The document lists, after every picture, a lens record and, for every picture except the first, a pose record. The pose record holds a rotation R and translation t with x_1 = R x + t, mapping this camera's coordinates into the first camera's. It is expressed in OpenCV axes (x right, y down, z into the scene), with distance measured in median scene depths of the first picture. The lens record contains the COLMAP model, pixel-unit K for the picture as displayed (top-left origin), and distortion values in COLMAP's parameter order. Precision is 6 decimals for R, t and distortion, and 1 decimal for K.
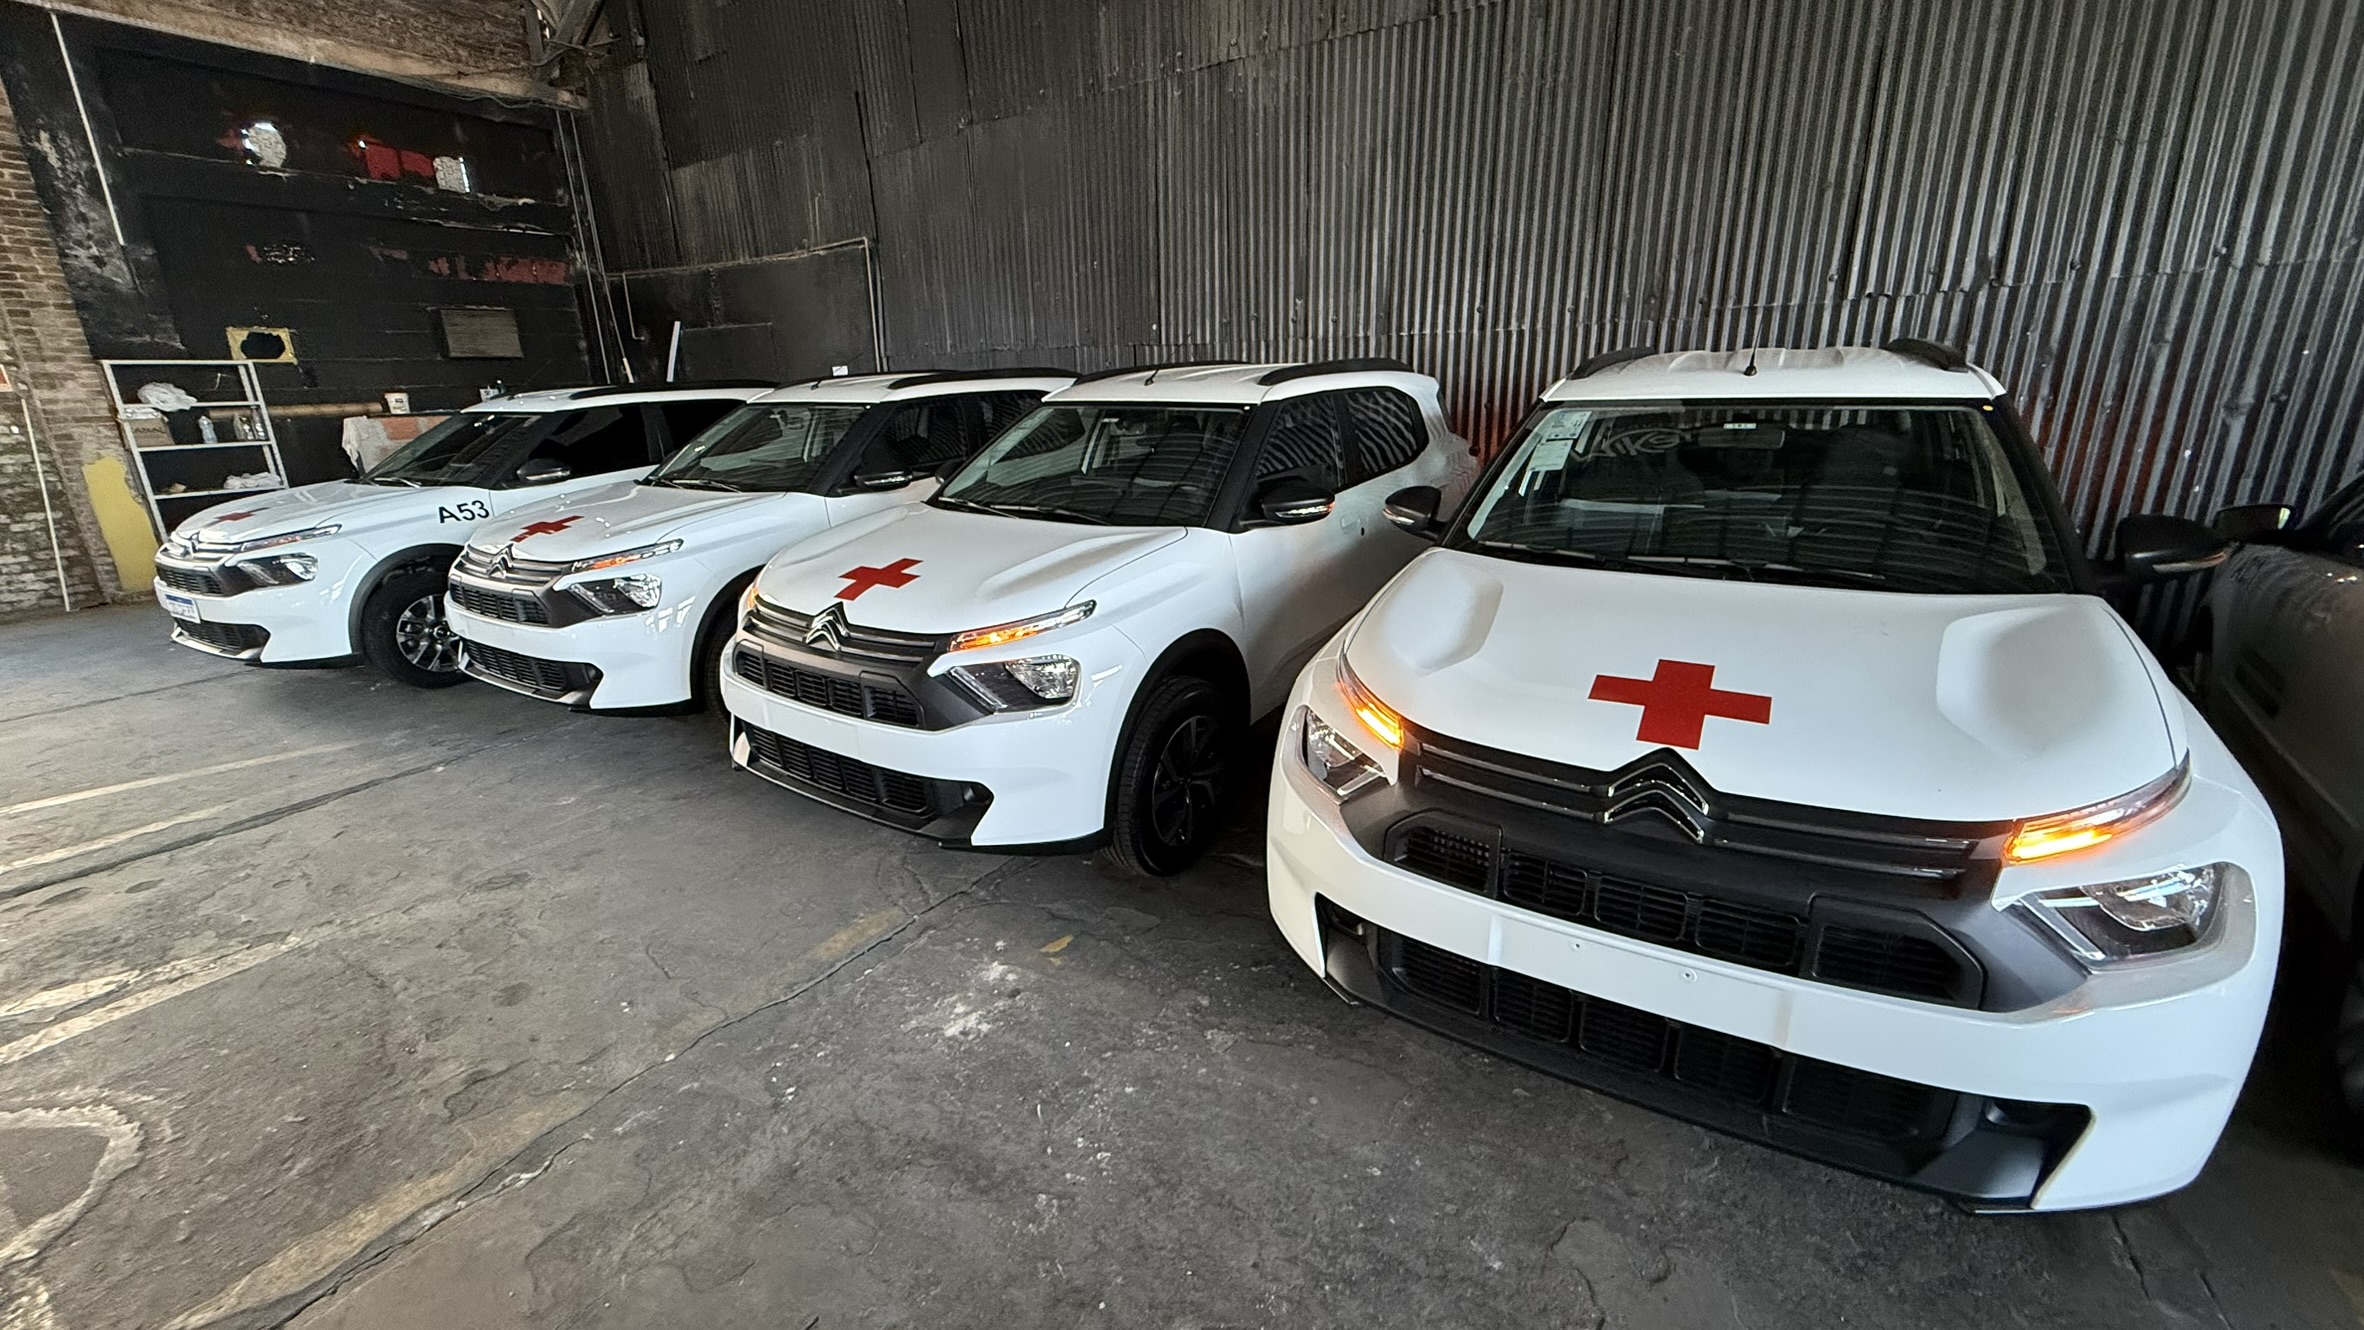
lens RADIAL K [[925.5, 0, 1182.0], [0, 925.5, 665.0], [0, 0, 1]] dist [0.018935, -0.015216]
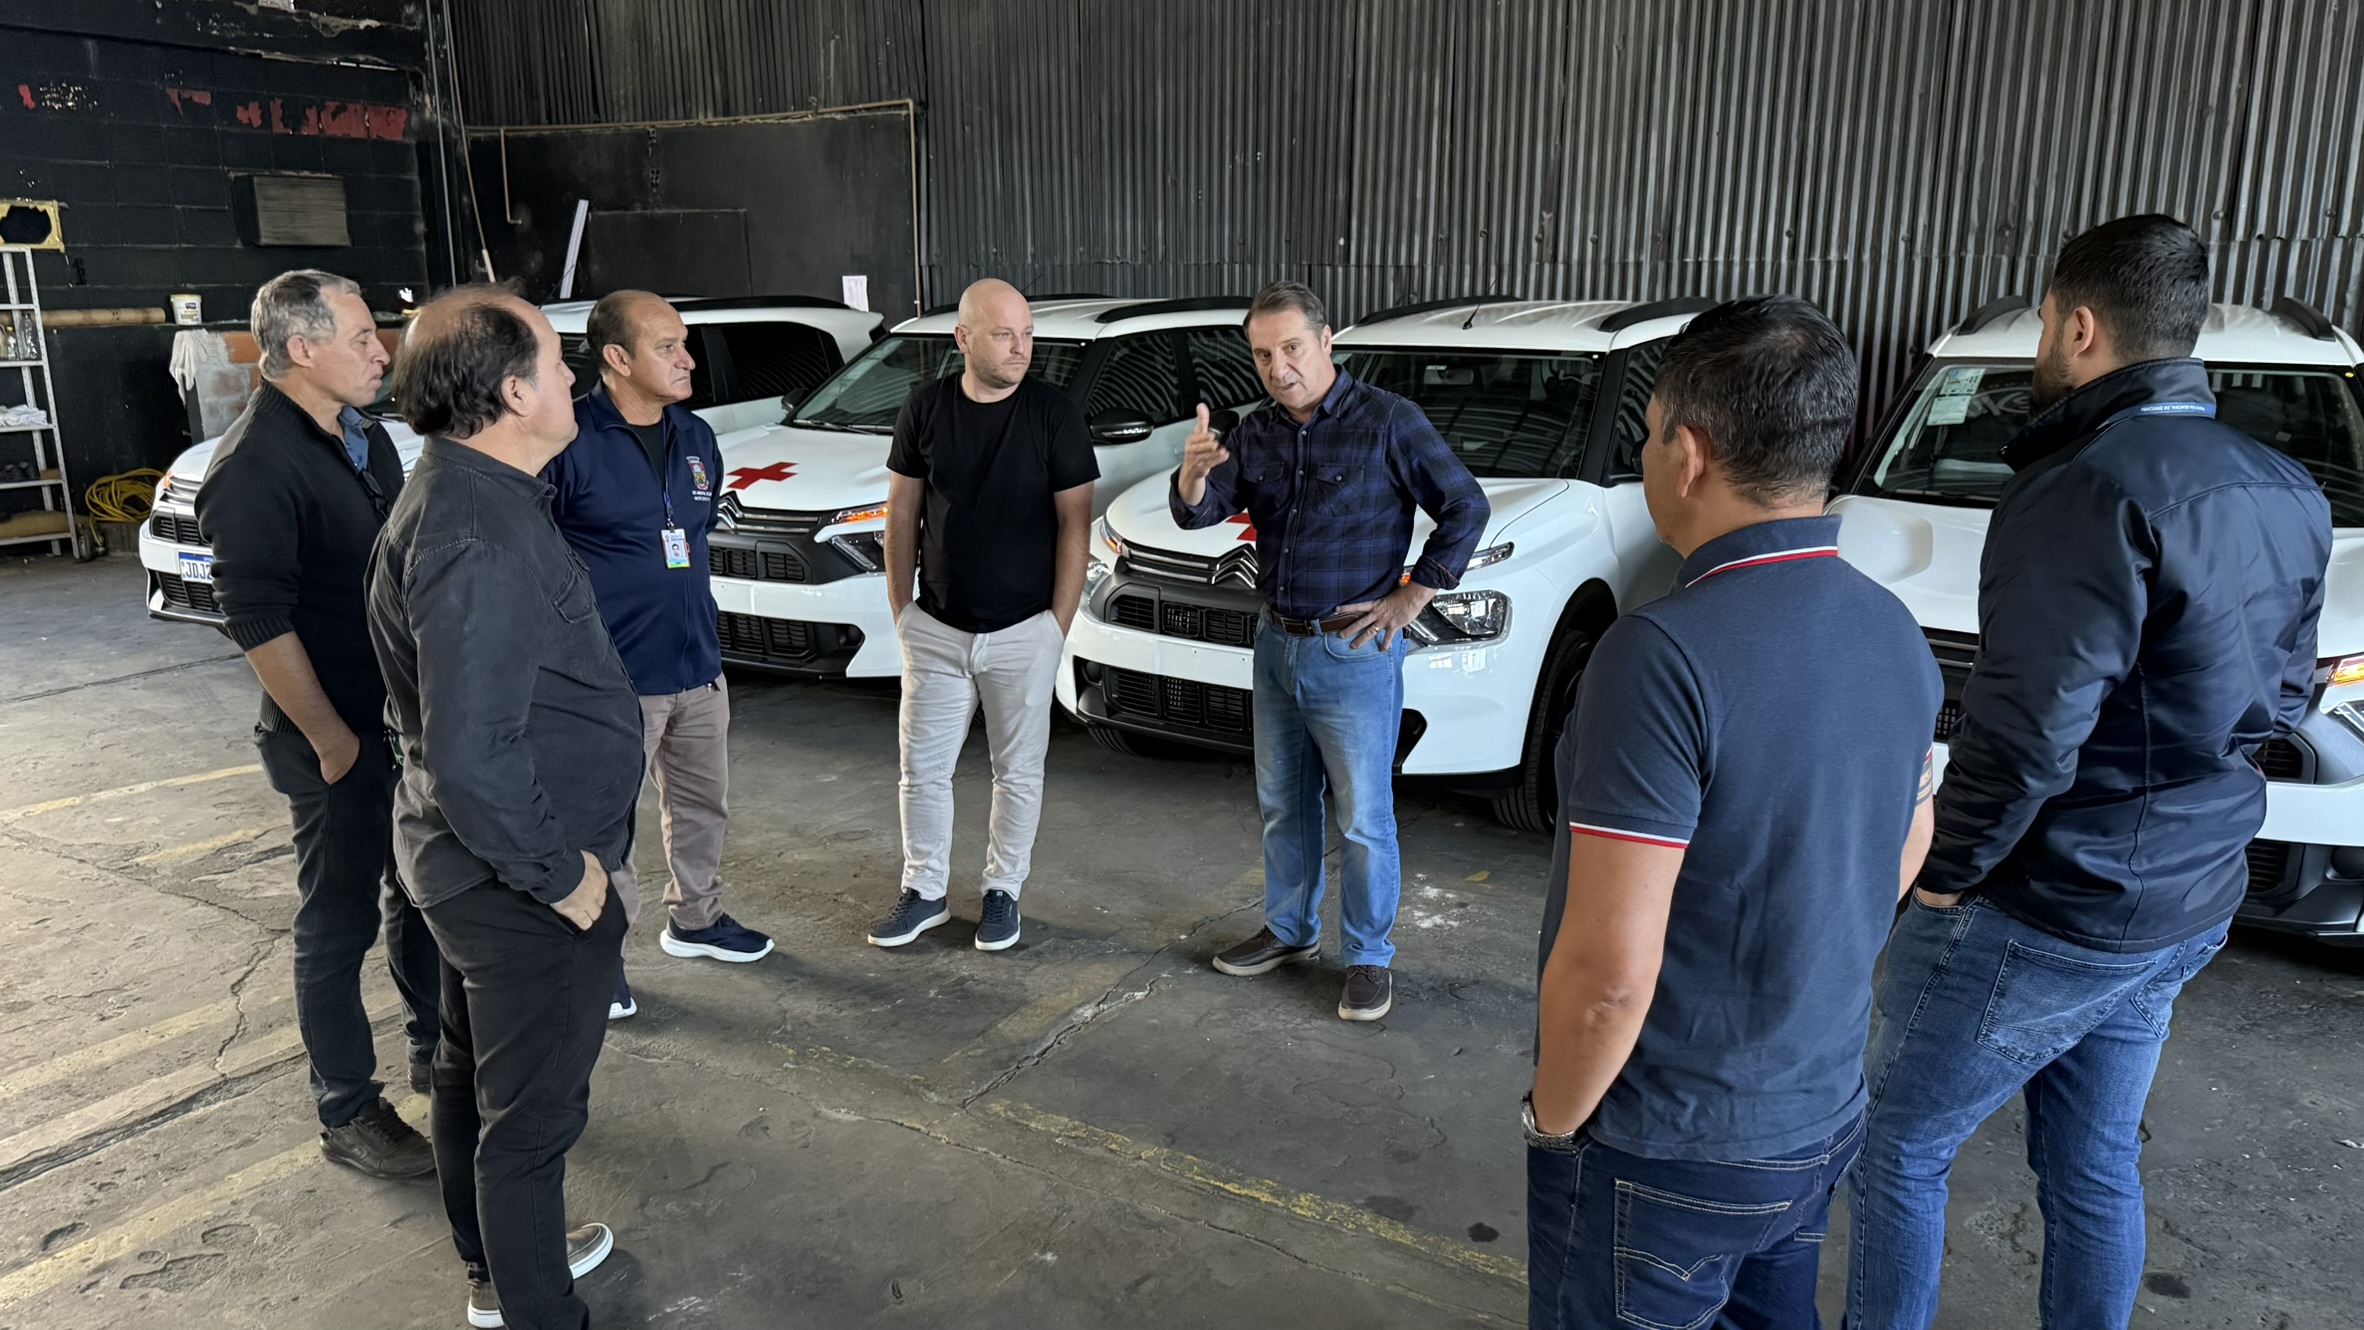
lens RADIAL K [[1654.2, 0, 1194.3], [0, 1654.2, 669.8], [0, 0, 1]] dist [0.082259, -0.112777]
pose [[0.998937, 0.013493, 0.044079, -0.182085], [-0.010371, 0.997473, -0.070289, 0.070508], [-0.044916, 0.069757, 0.996552, -0.279415]]
